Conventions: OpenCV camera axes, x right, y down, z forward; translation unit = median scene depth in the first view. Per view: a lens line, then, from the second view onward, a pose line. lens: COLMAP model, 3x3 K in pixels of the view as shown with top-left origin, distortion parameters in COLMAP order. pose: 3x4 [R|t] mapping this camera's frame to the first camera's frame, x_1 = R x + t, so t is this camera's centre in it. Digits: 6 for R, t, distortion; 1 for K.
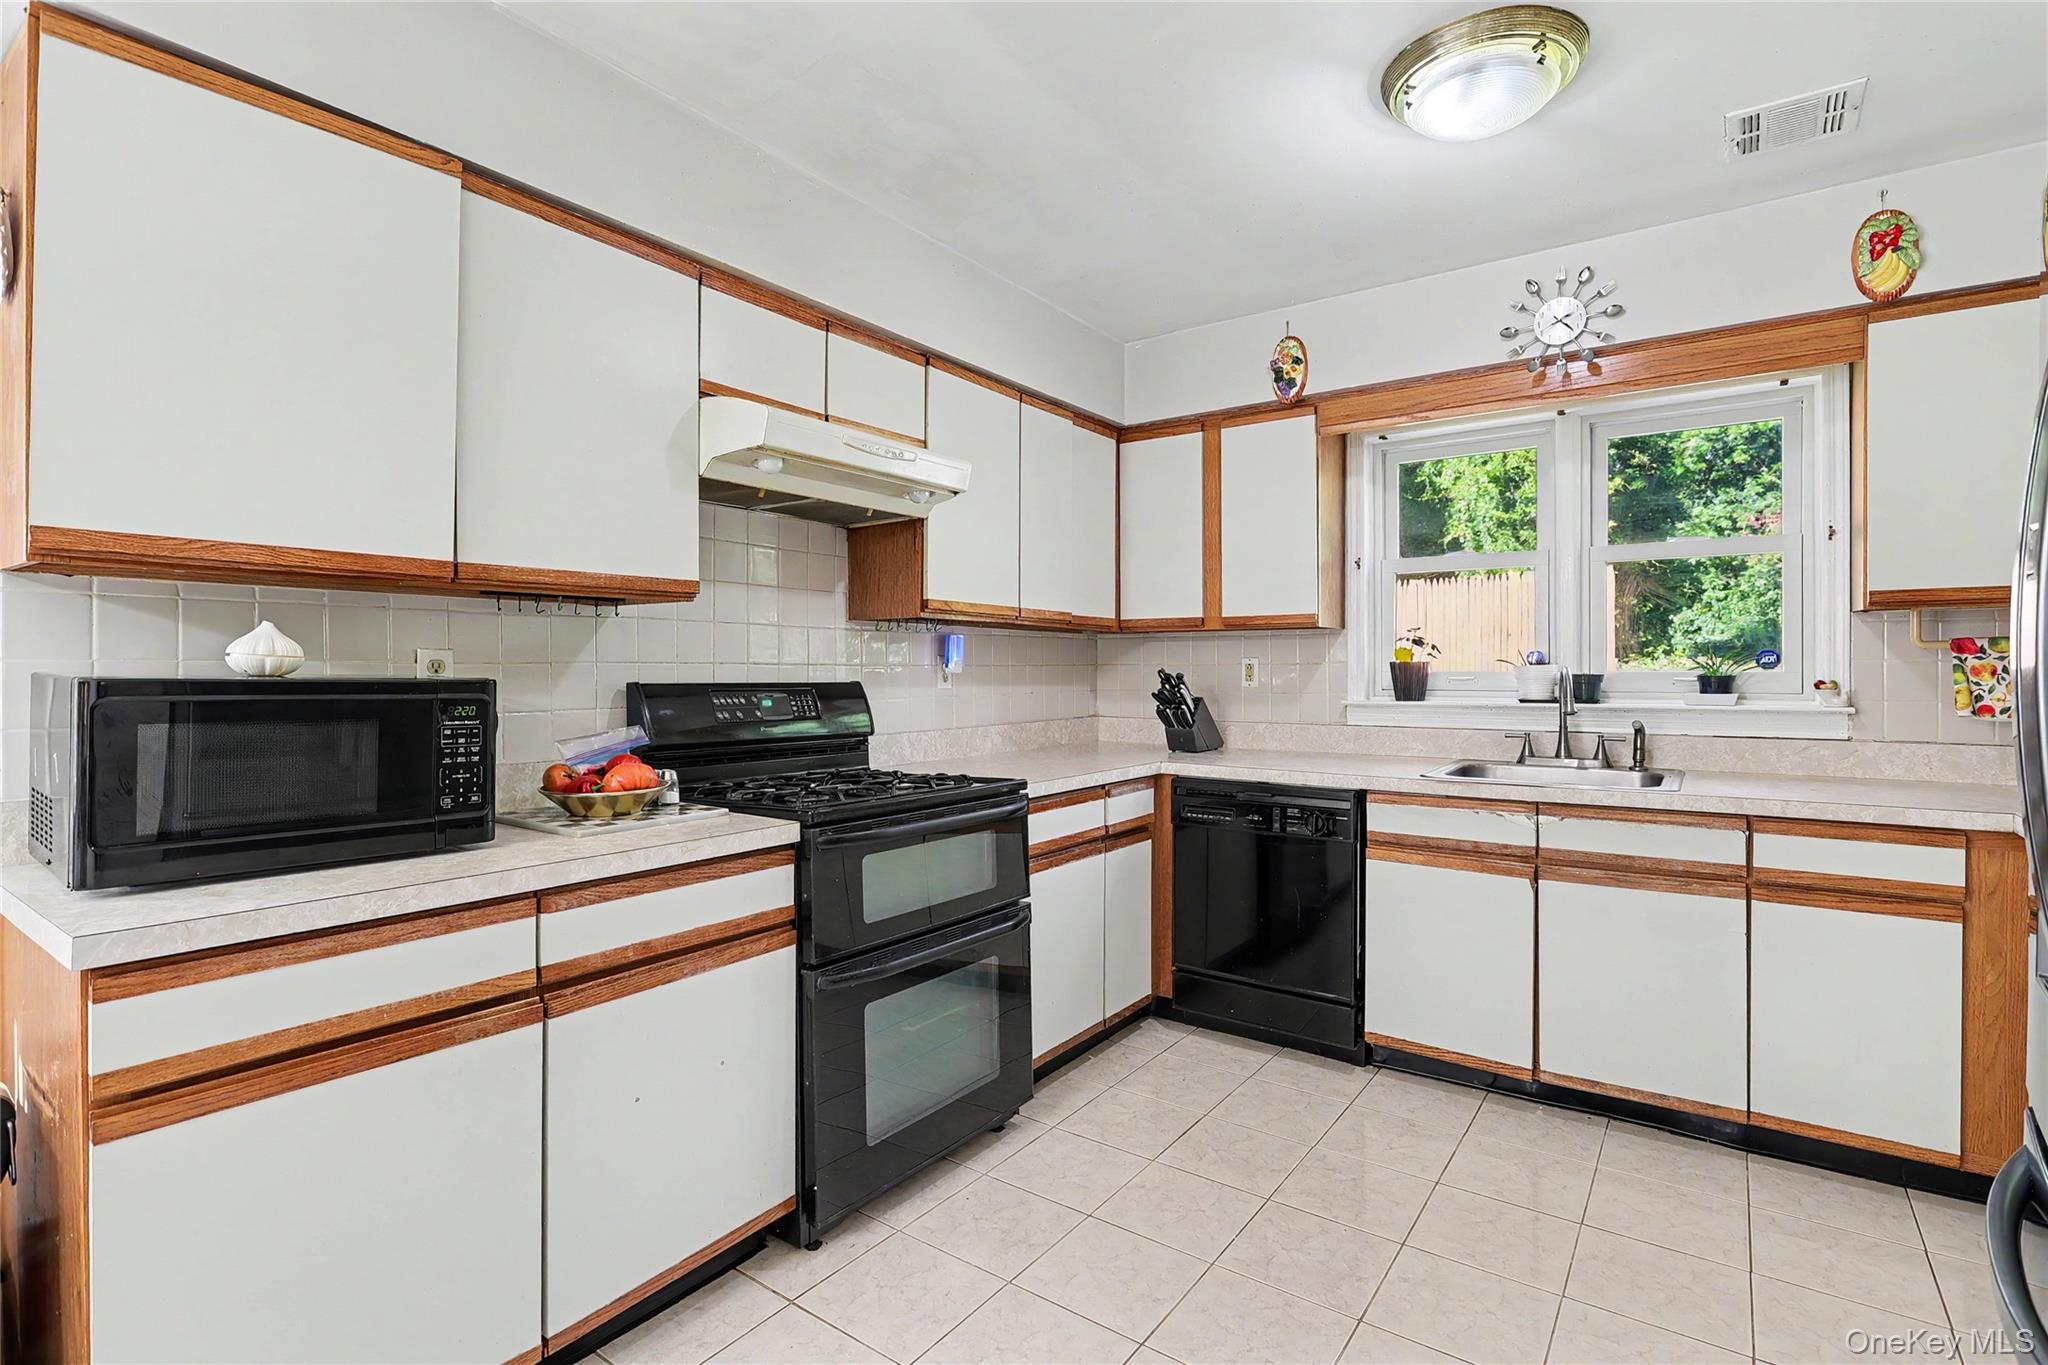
lens RADIAL K [[968.5, 0, 1028.2], [0, 968.5, 674.7], [0, 0, 1]] dist [-0.005154, 0.000014]
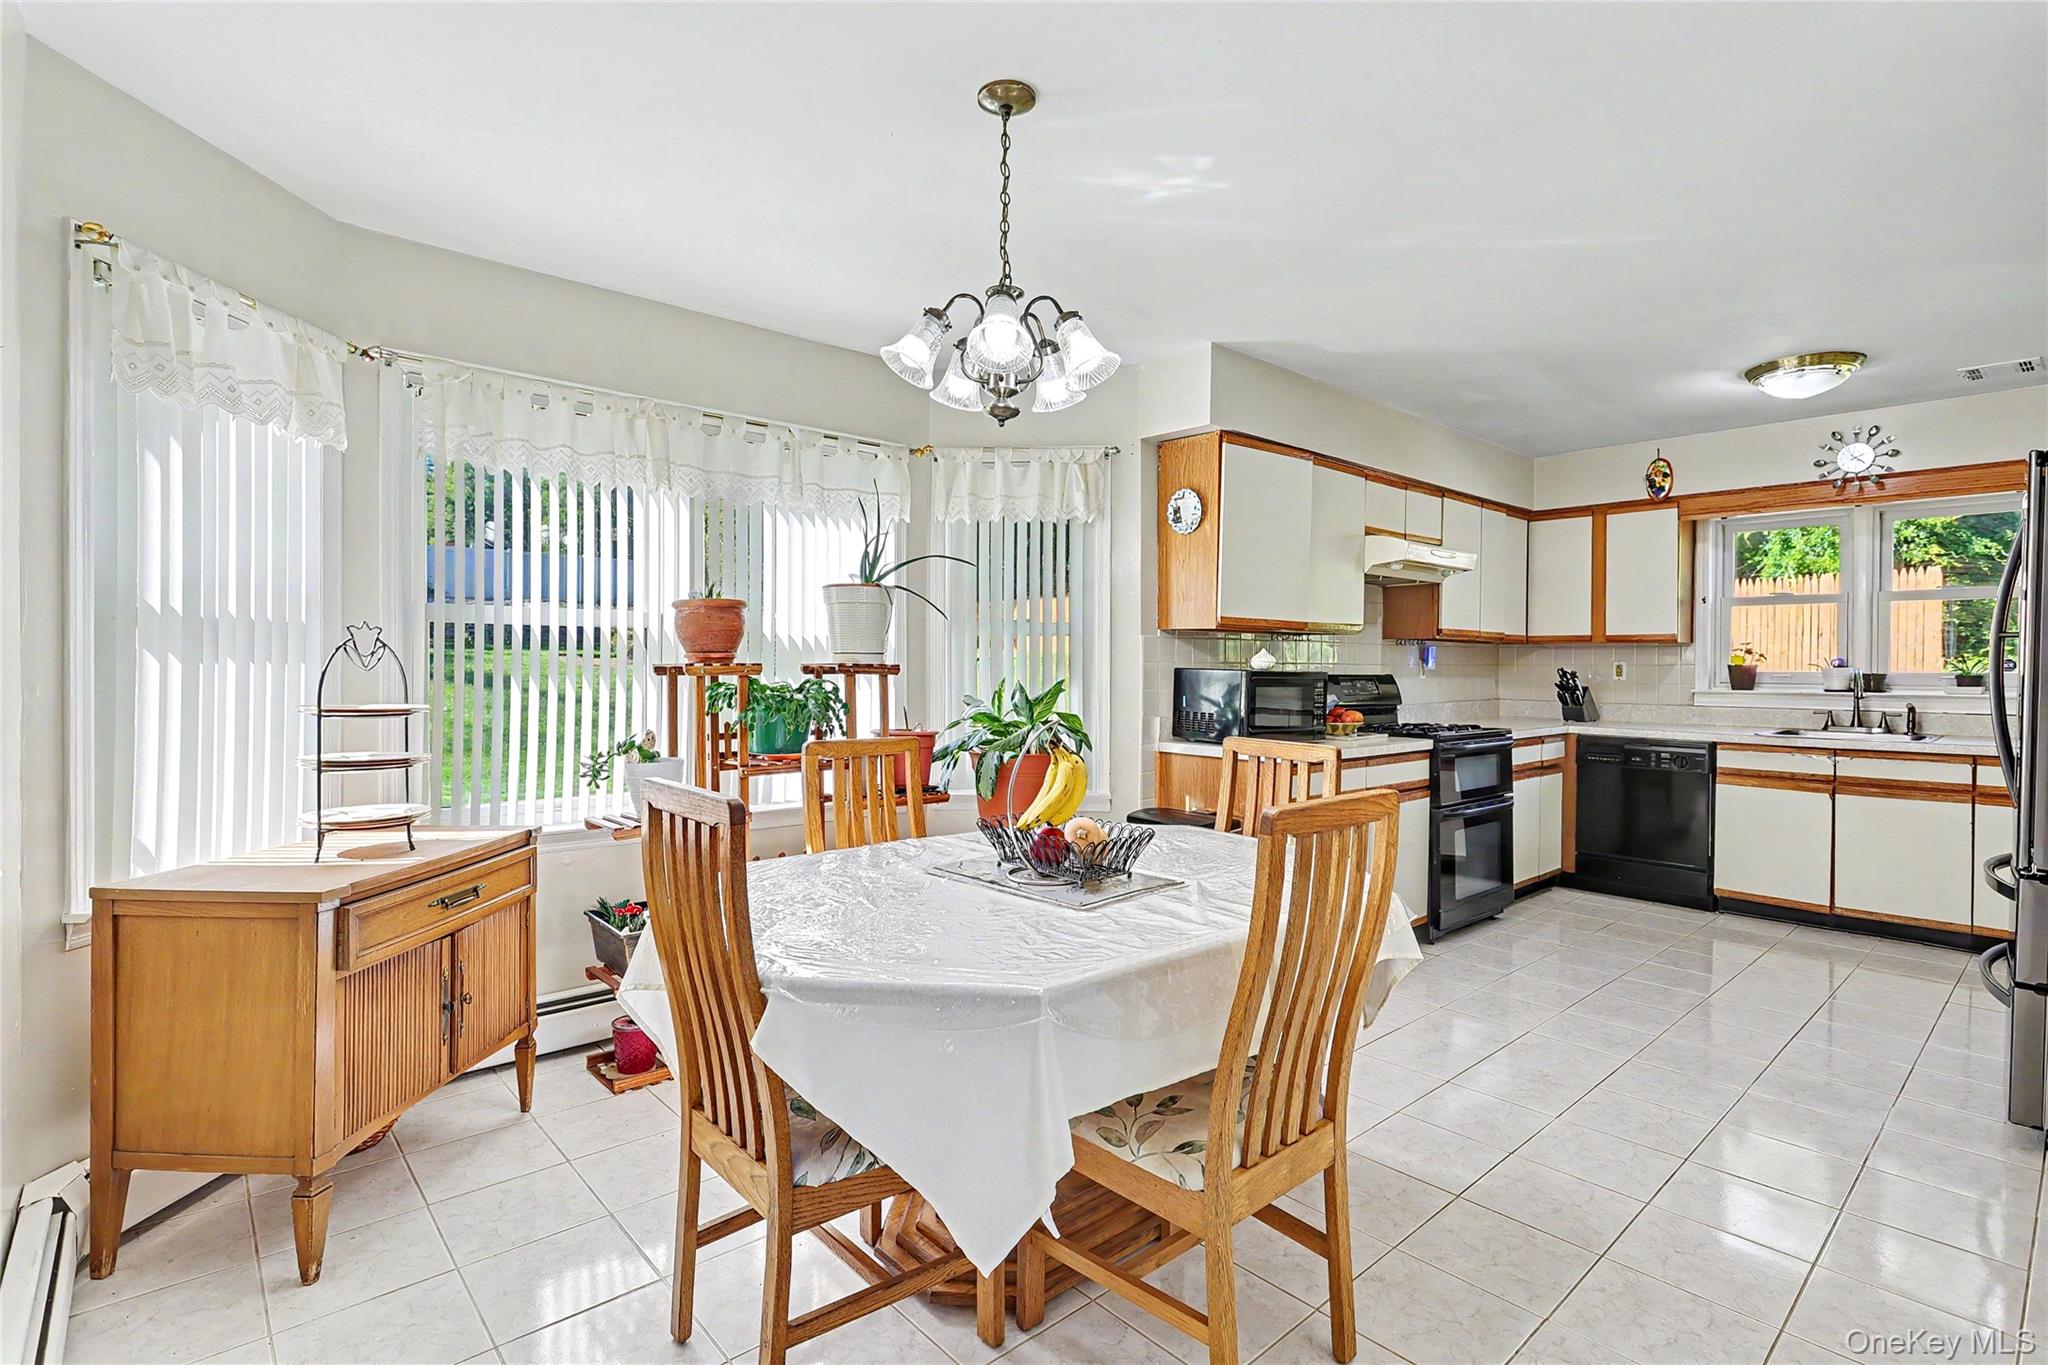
lens RADIAL K [[969.1, 0, 1016.6], [0, 969.1, 674.5], [0, 0, 1]] dist [-0.008617, -0.000276]
pose [[0.972621, 0.008541, -0.232239, -0.424111], [-0.007195, 0.999952, 0.006643, 0.000369], [0.232285, -0.004790, 0.972636, -0.863522]]
